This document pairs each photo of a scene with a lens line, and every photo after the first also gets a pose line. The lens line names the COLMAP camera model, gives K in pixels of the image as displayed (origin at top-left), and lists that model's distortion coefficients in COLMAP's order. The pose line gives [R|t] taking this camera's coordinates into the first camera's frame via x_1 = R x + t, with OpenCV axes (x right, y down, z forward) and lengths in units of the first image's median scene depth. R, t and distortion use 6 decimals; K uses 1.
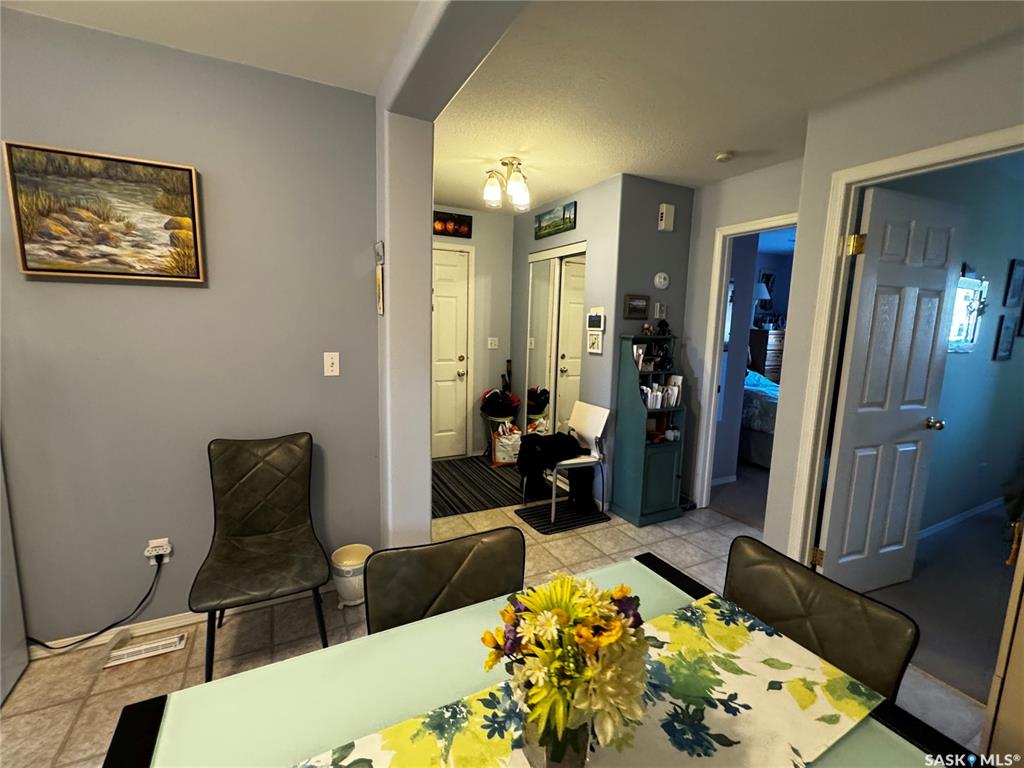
lens RADIAL K [[452.3, 0, 512.0], [0, 452.3, 384.0], [0, 0, 1]] dist [-0.002244, -0.000301]
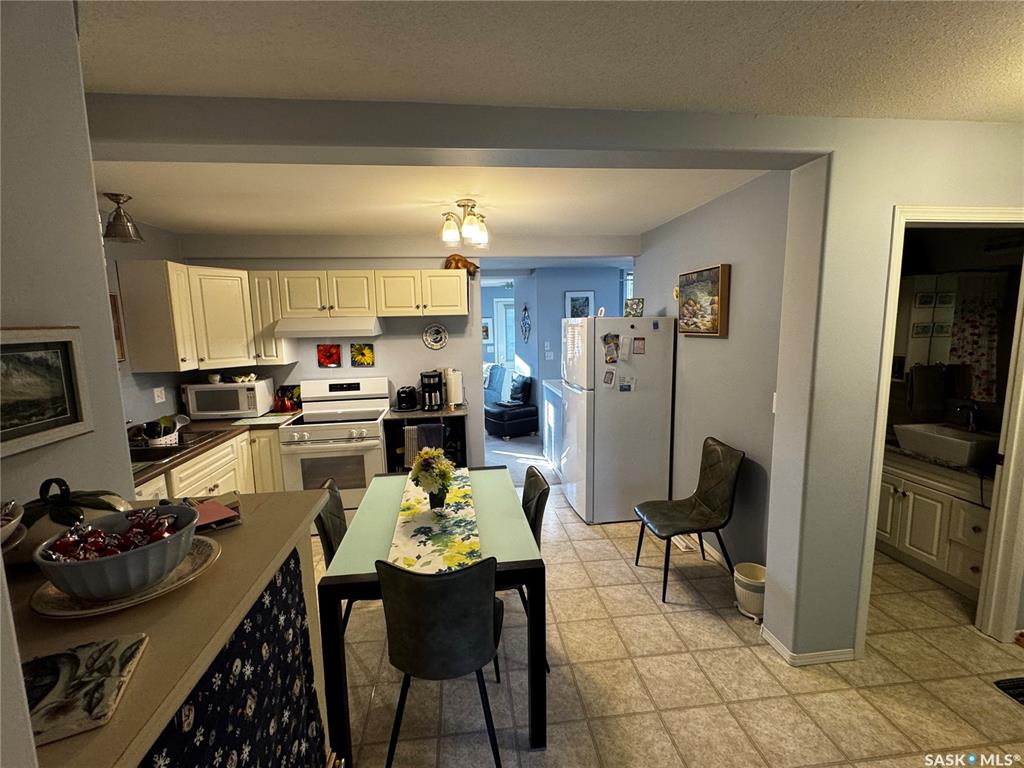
lens RADIAL K [[452.3, 0, 512.0], [0, 452.3, 384.0], [0, 0, 1]] dist [-0.002244, -0.000301]
pose [[-0.353820, 0.105067, -0.929394, 1.143555], [-0.122239, 0.979953, 0.157319, -0.244255], [0.927291, 0.169270, -0.333883, 0.983289]]
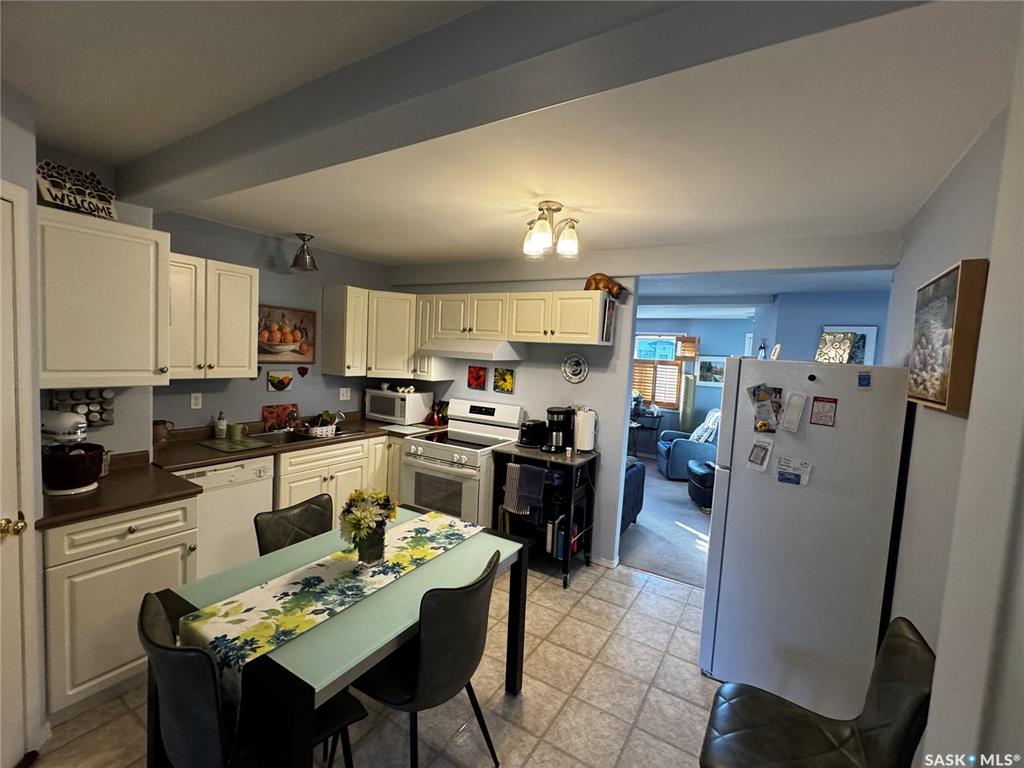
lens RADIAL K [[452.3, 0, 512.0], [0, 452.3, 384.0], [0, 0, 1]] dist [-0.002244, -0.000301]
pose [[-0.856447, -0.037814, -0.514849, 0.324238], [-0.150381, 0.972336, 0.178743, -0.323981], [0.493847, 0.230507, -0.838440, 1.391137]]
